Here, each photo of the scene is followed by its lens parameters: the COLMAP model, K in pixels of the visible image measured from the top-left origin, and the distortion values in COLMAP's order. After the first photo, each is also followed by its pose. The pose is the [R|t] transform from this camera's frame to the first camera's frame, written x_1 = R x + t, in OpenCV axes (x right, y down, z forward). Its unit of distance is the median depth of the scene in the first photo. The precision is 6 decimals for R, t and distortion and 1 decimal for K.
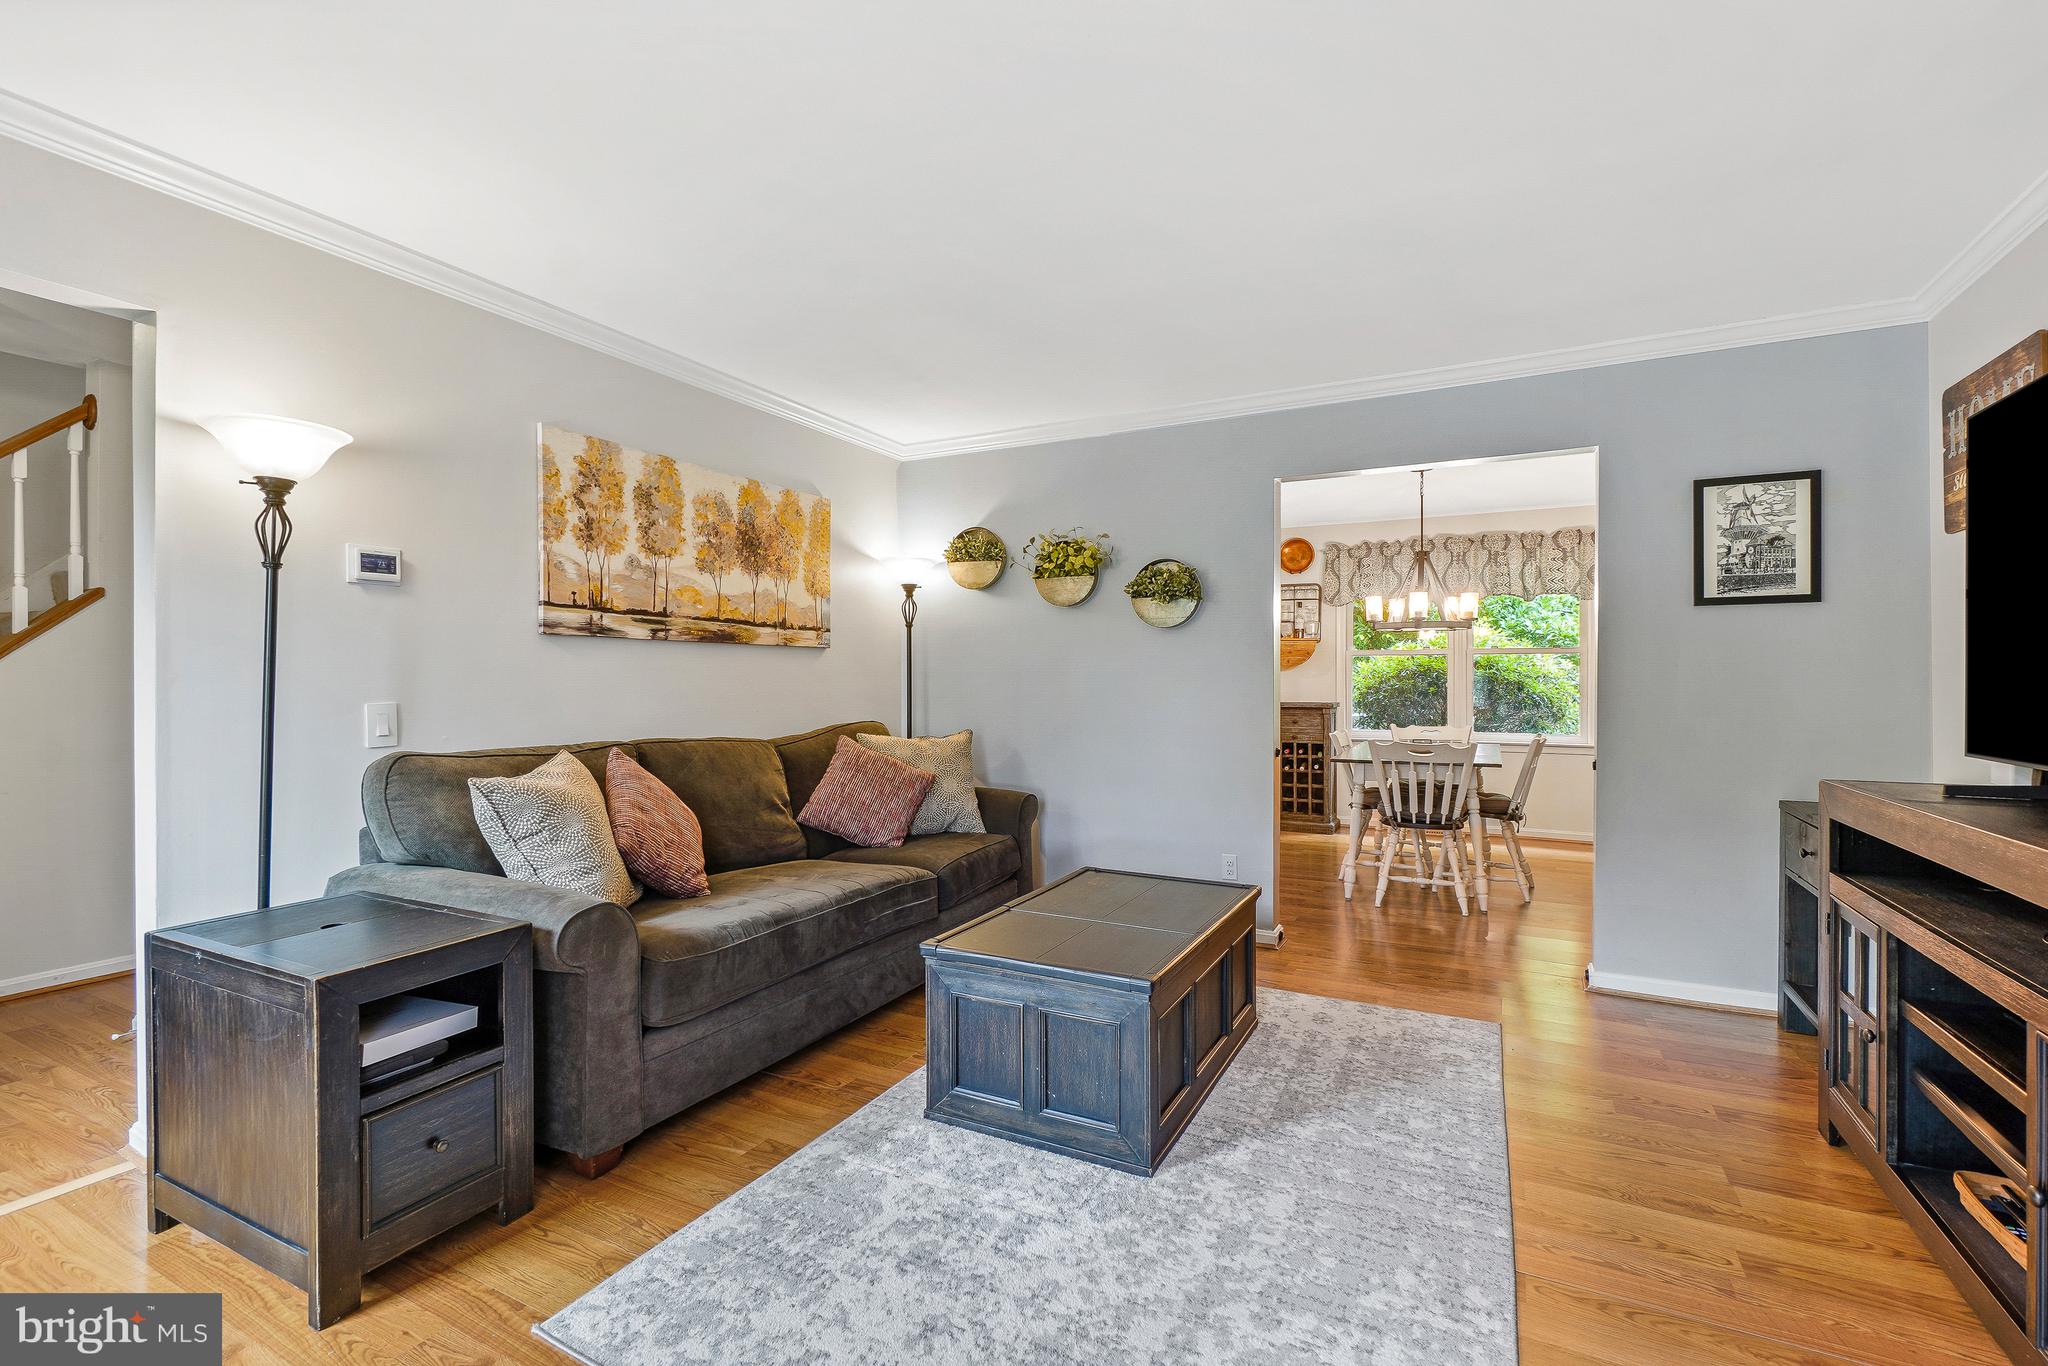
lens RADIAL K [[931.8, 0, 1022.9], [0, 931.8, 675.2], [0, 0, 1]] dist [0.002321, -0.000919]
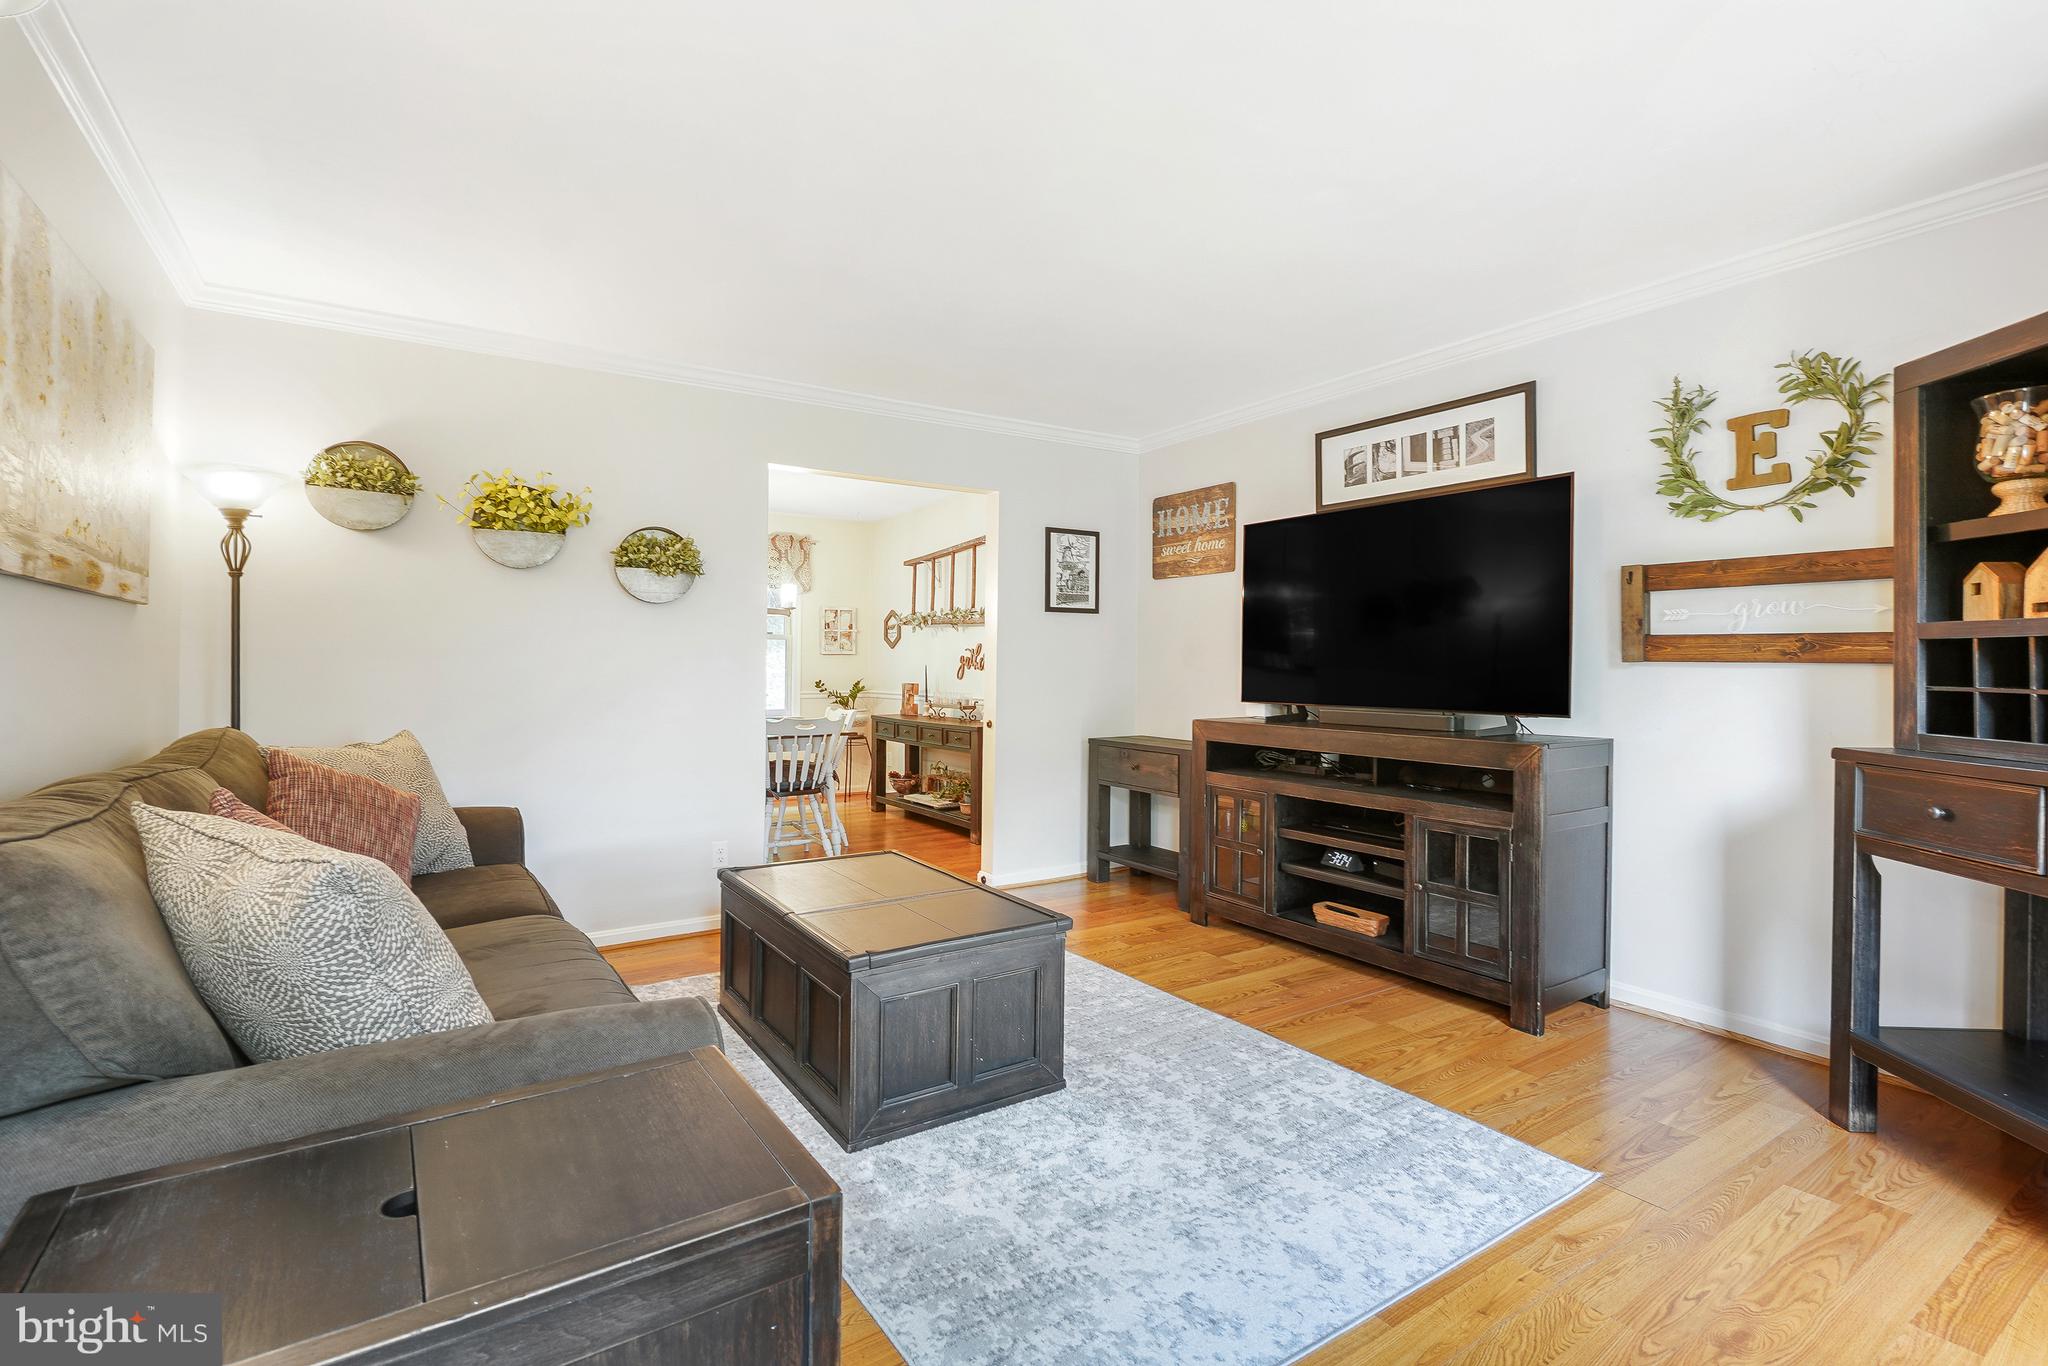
lens RADIAL K [[931.8, 0, 1029.3], [0, 931.8, 672.7], [0, 0, 1]] dist [0.002321, -0.000919]
pose [[0.482243, -0.007551, 0.876005, -0.586395], [-0.006878, 0.999899, 0.012406, 0.003389], [-0.876010, -0.012008, 0.482143, 0.313238]]
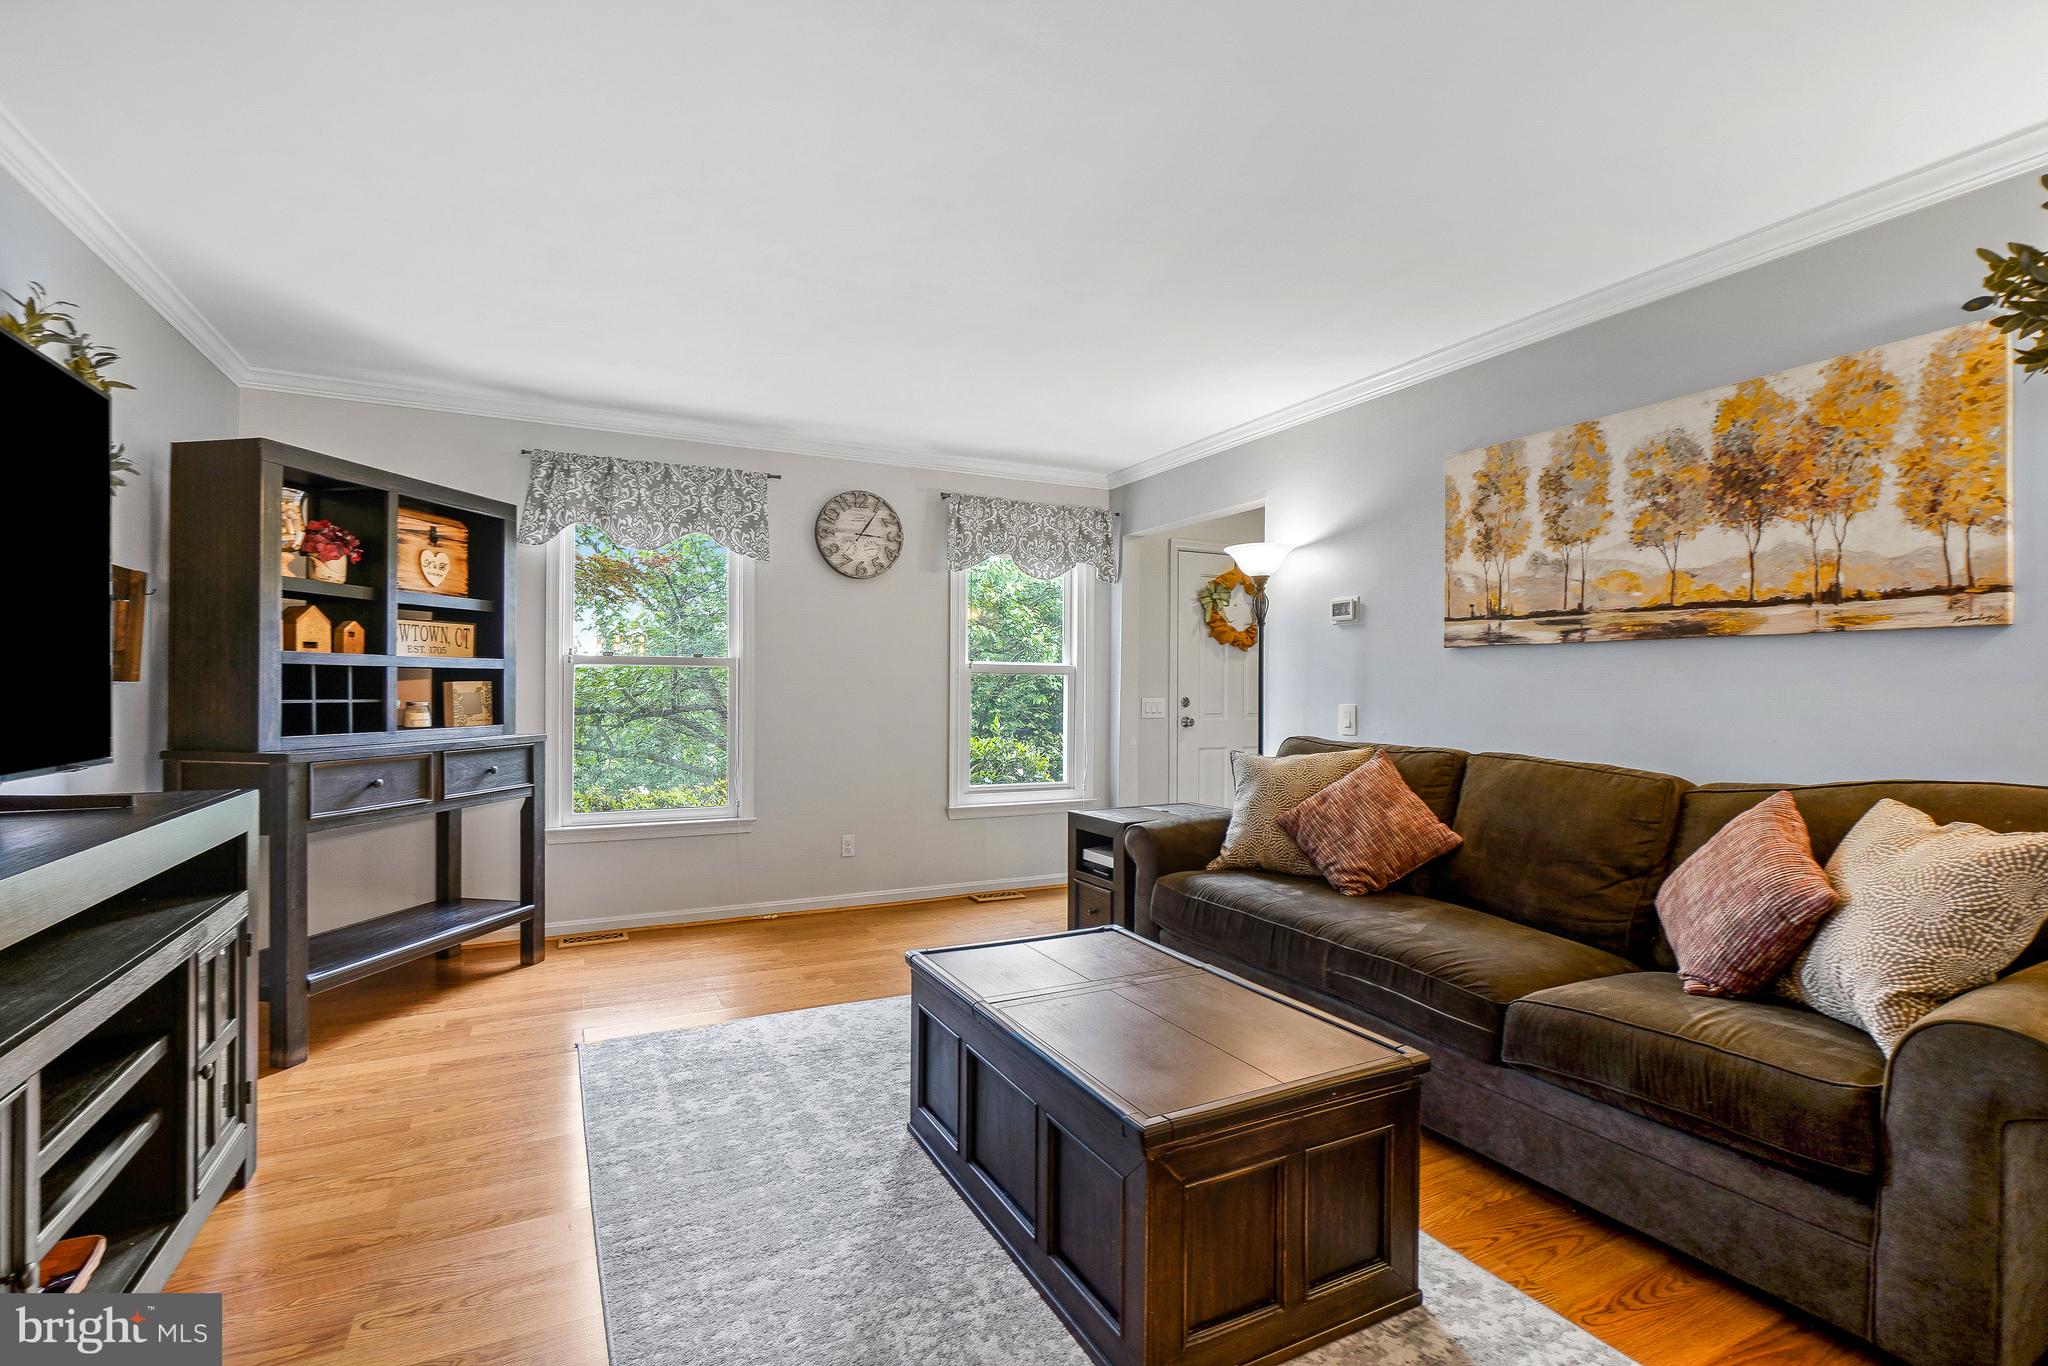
lens RADIAL K [[931.8, 0, 1015.7], [0, 931.8, 692.5], [0, 0, 1]] dist [0.002321, -0.000919]
pose [[-0.592804, 0.001062, -0.805346, 0.624155], [-0.002108, 0.999994, 0.002871, 0.006429], [0.805344, 0.003400, -0.592798, 1.146673]]
